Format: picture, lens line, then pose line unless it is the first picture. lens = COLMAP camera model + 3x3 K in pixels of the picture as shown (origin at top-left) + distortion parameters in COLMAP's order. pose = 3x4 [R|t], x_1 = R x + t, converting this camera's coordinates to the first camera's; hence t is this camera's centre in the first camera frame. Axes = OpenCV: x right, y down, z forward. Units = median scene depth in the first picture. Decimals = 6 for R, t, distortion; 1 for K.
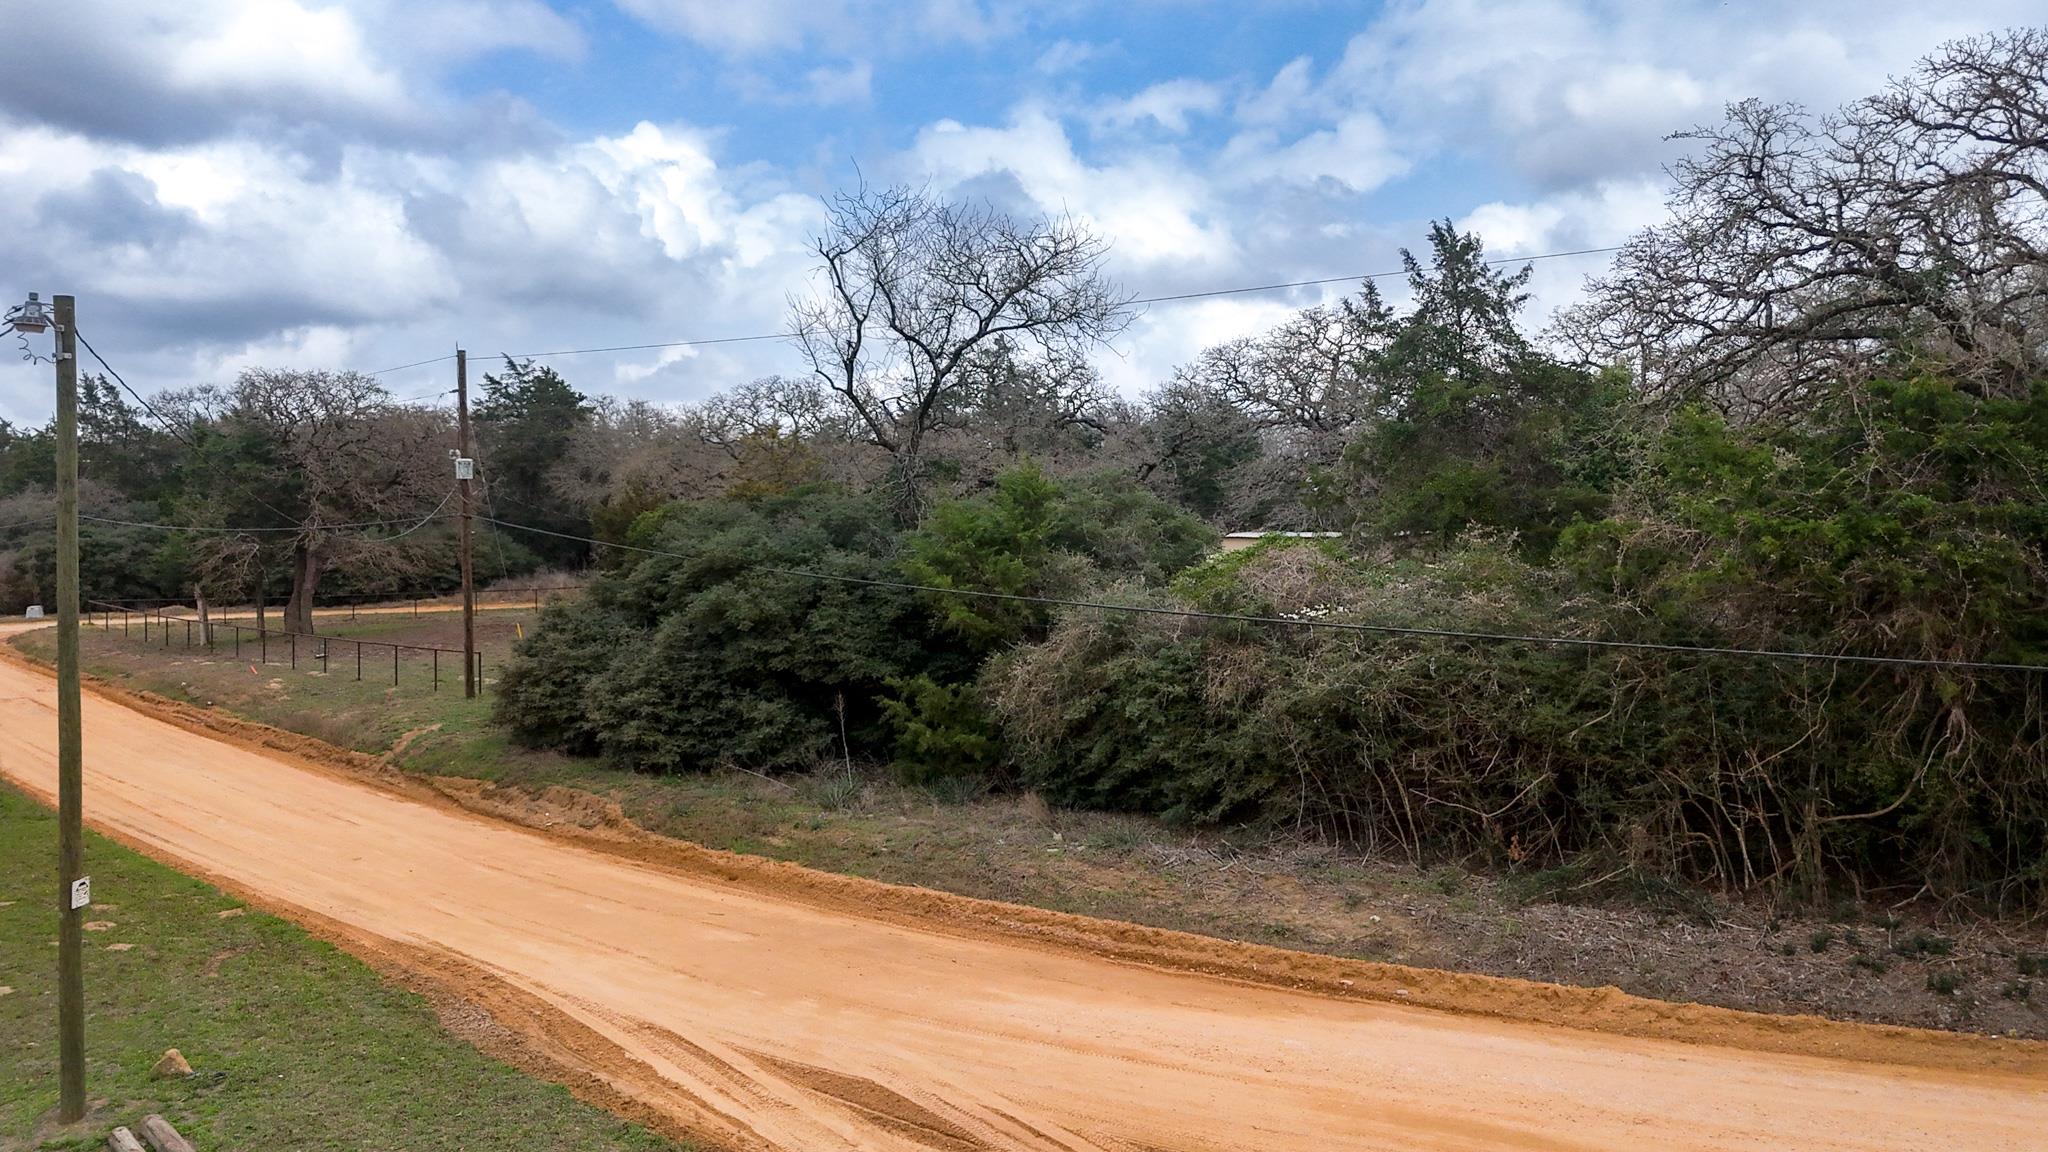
lens RADIAL K [[1524.8, 0, 1012.0], [0, 1524.8, 571.1], [0, 0, 1]] dist [0.079398, -0.080107]
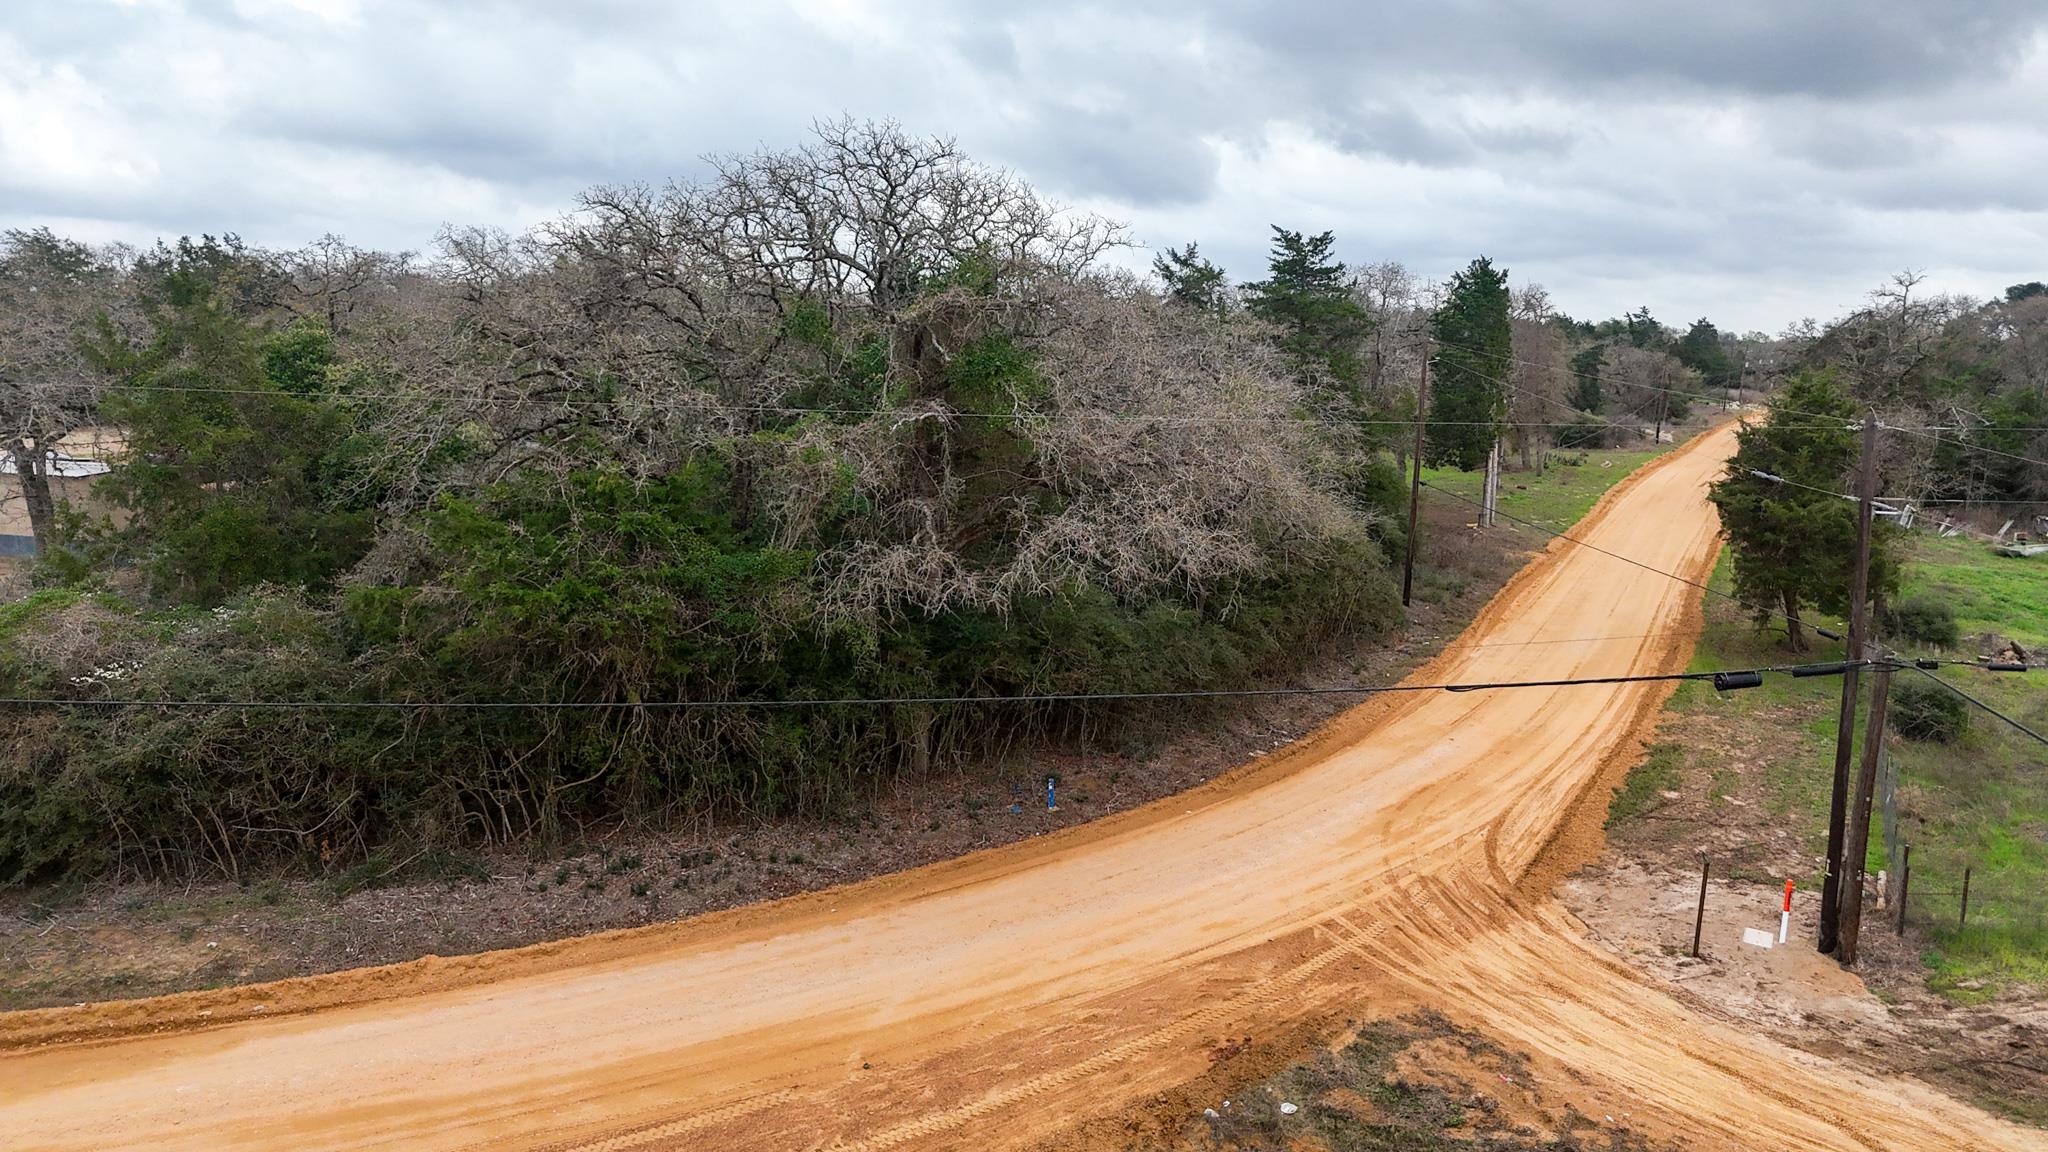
lens RADIAL K [[1524.8, 0, 1031.0], [0, 1524.8, 572.5], [0, 0, 1]] dist [0.079398, -0.080107]
pose [[0.663983, -0.107974, 0.739911, -0.203515], [0.014236, 0.991166, 0.131864, -0.212413], [-0.747612, -0.077022, 0.659654, -0.227077]]
